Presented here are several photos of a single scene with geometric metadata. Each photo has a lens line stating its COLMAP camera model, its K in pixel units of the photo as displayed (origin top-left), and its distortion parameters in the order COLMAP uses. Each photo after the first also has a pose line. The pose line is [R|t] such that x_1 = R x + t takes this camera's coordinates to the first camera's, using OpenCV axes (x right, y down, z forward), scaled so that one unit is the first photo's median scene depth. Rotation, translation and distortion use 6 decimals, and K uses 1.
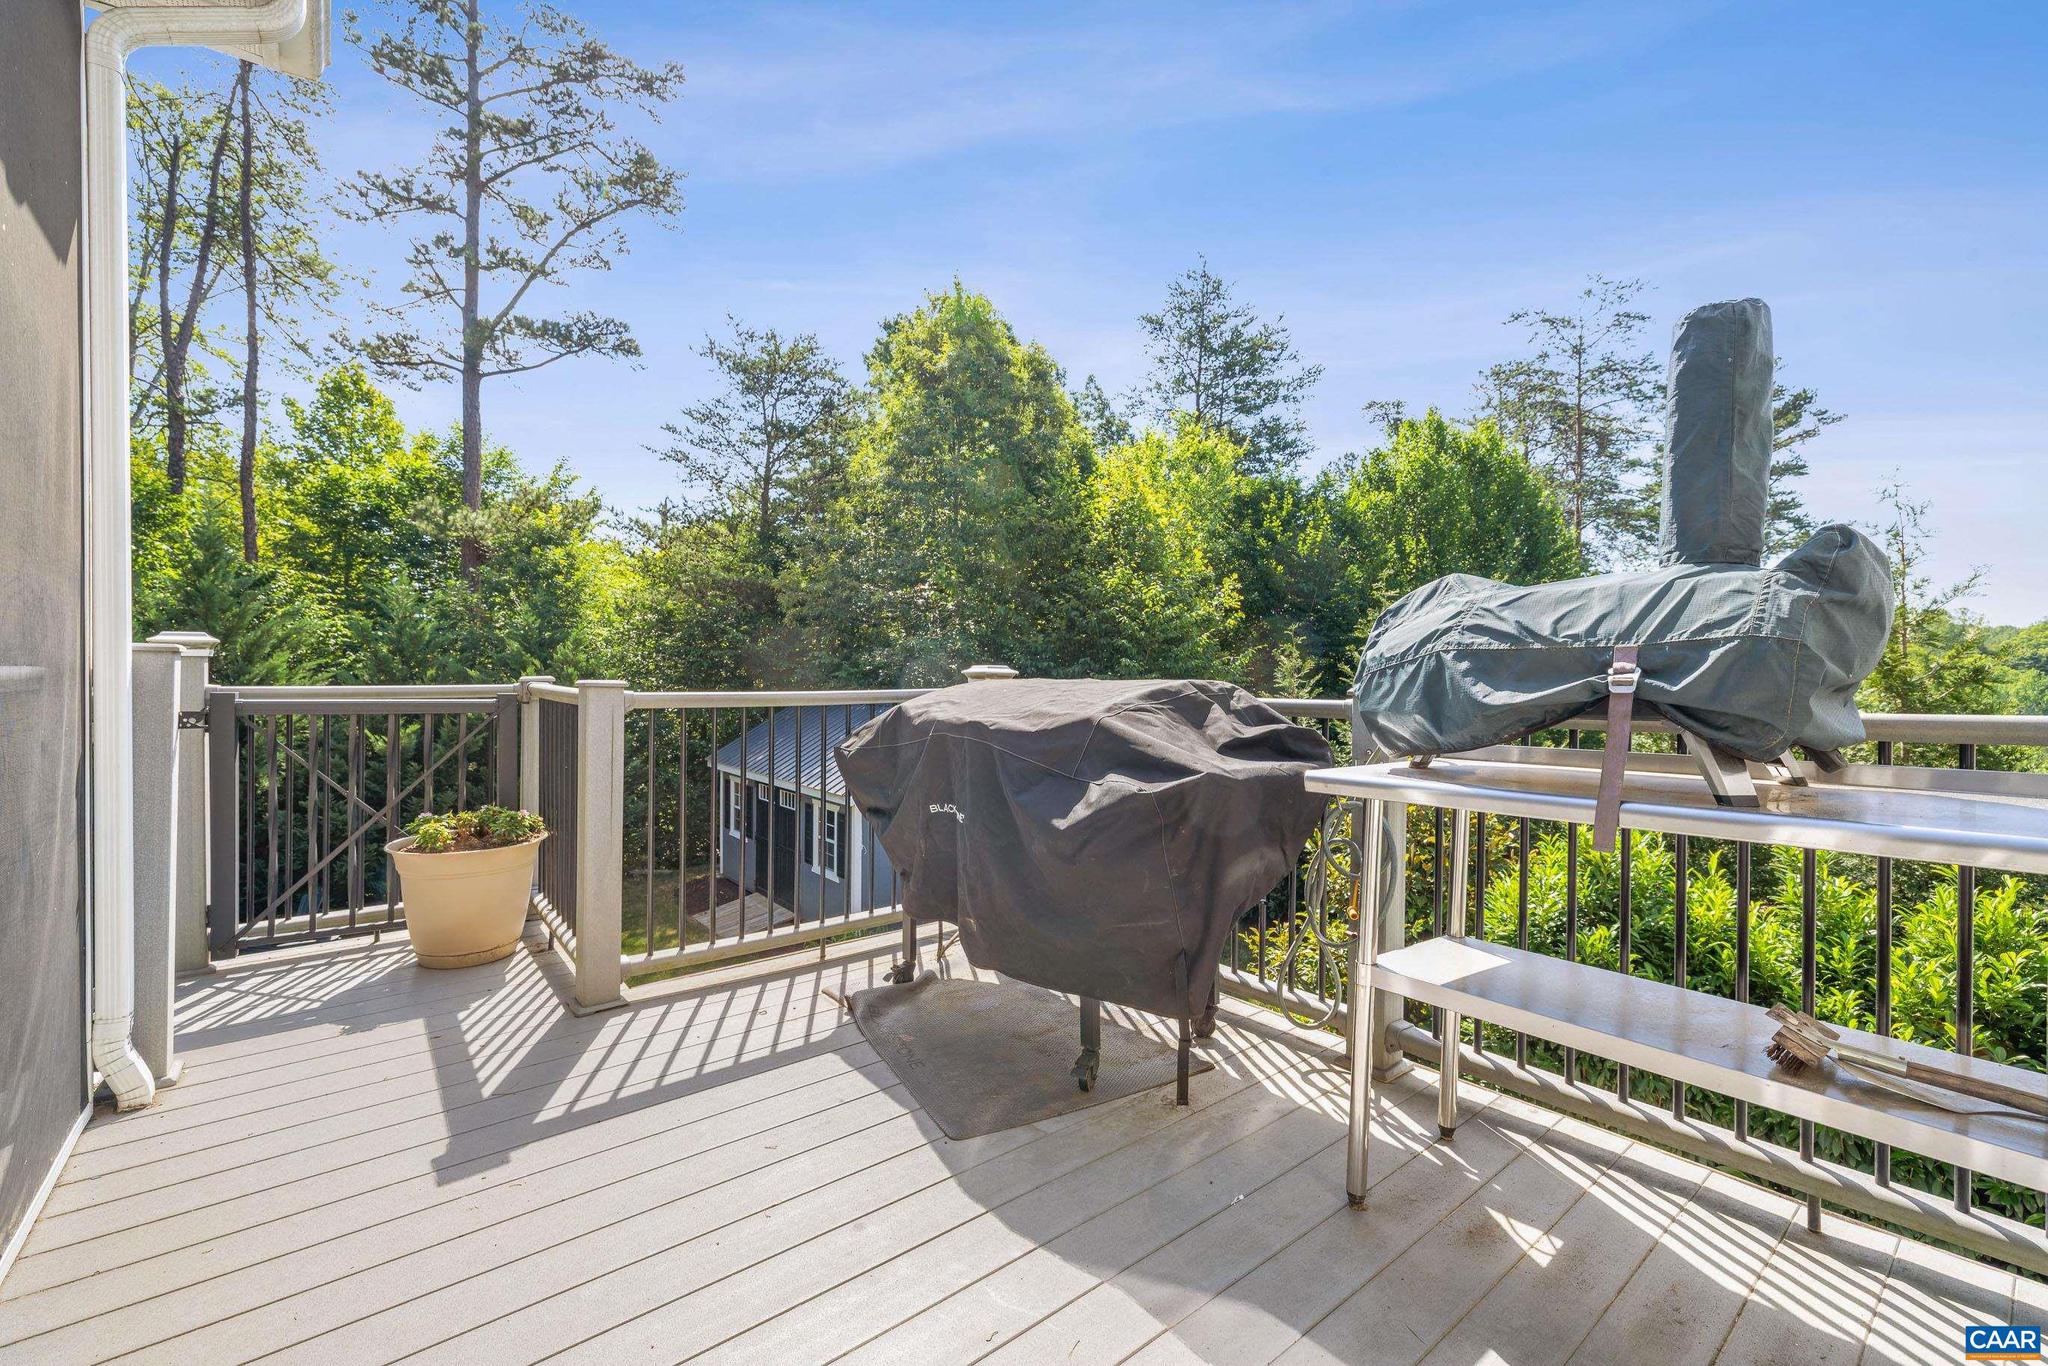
lens RADIAL K [[865.0, 0, 1028.0], [0, 865.0, 674.2], [0, 0, 1]] dist [0.001749, 0.000252]
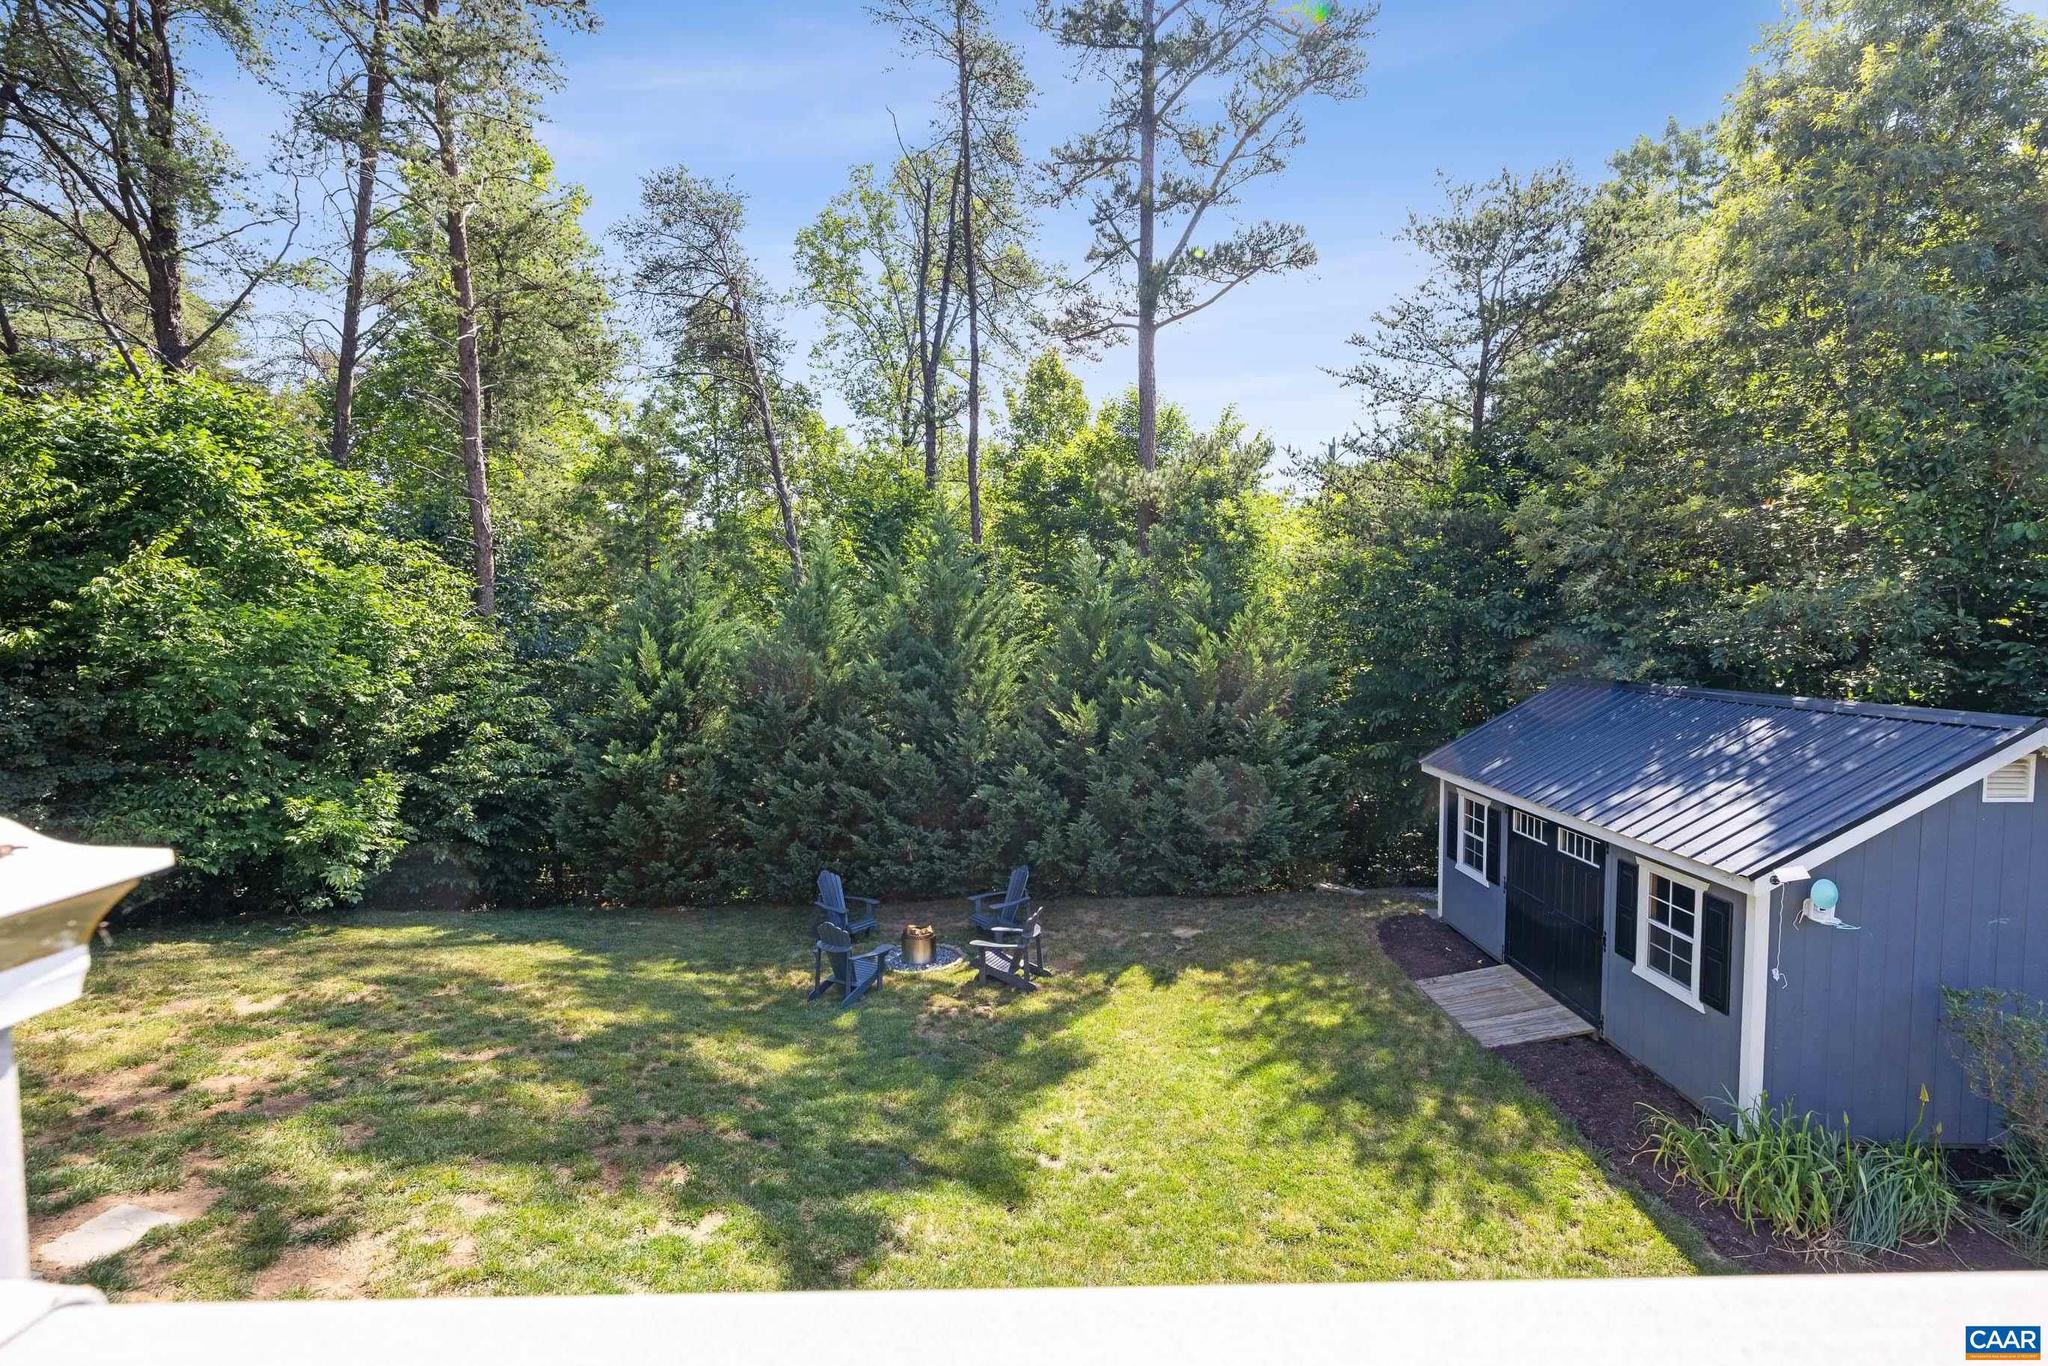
lens RADIAL K [[865.0, 0, 1028.0], [0, 865.0, 674.2], [0, 0, 1]] dist [0.001749, 0.000252]
pose [[0.771060, 0.022727, -0.636357, -0.128509], [0.008474, 0.998908, 0.045944, -0.011701], [0.636706, -0.040818, 0.770025, 0.168822]]
